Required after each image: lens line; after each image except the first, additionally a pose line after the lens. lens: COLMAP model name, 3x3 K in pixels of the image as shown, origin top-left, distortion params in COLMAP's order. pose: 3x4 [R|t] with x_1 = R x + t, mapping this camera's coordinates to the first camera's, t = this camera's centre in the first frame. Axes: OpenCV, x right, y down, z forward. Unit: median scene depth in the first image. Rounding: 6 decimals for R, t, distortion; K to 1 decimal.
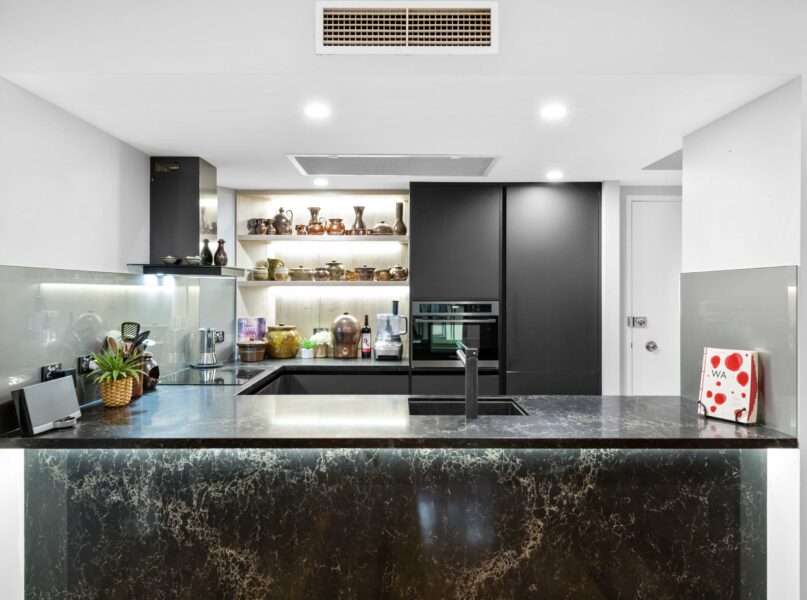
lens RADIAL K [[606.8, 0, 406.5], [0, 606.8, 293.7], [0, 0, 1]] dist [0.000451, 0.017157]
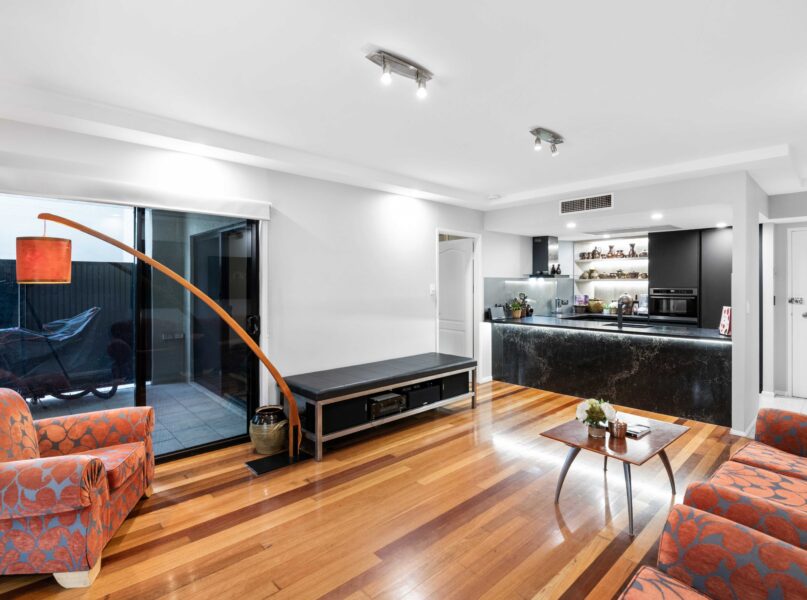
lens RADIAL K [[412.6, 0, 405.1], [0, 412.6, 285.3], [0, 0, 1]] dist [-0.012999, -0.001304]
pose [[0.674352, 0.001081, -0.738409, 0.615557], [-0.001333, 0.999999, 0.000246, 0.004313], [0.738409, 0.000819, 0.674353, -0.769415]]
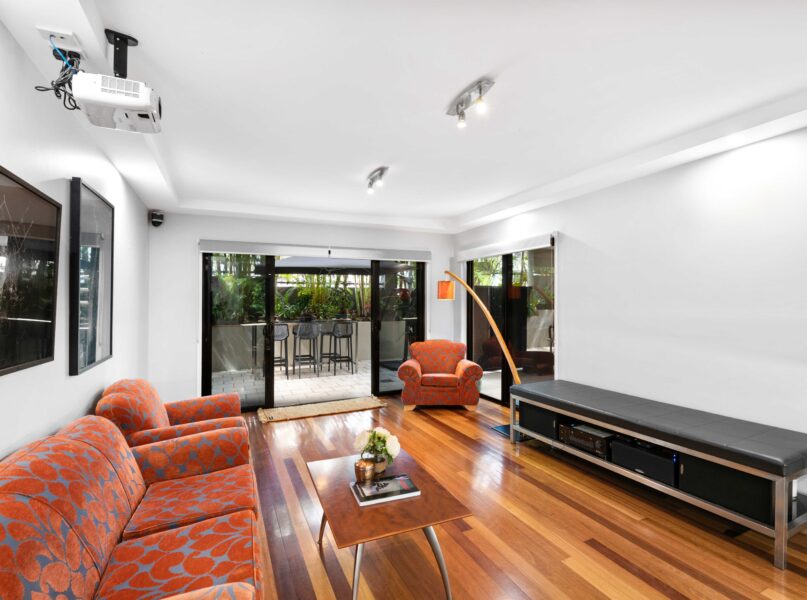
lens RADIAL K [[393.1, 0, 415.2], [0, 393.1, 296.4], [0, 0, 1]] dist [-0.006779, -0.000792]
pose [[-0.903121, -0.002935, -0.429375, 0.513093], [0.002546, 0.999922, -0.012190, 0.006475], [0.429378, -0.012102, -0.903044, 0.595098]]
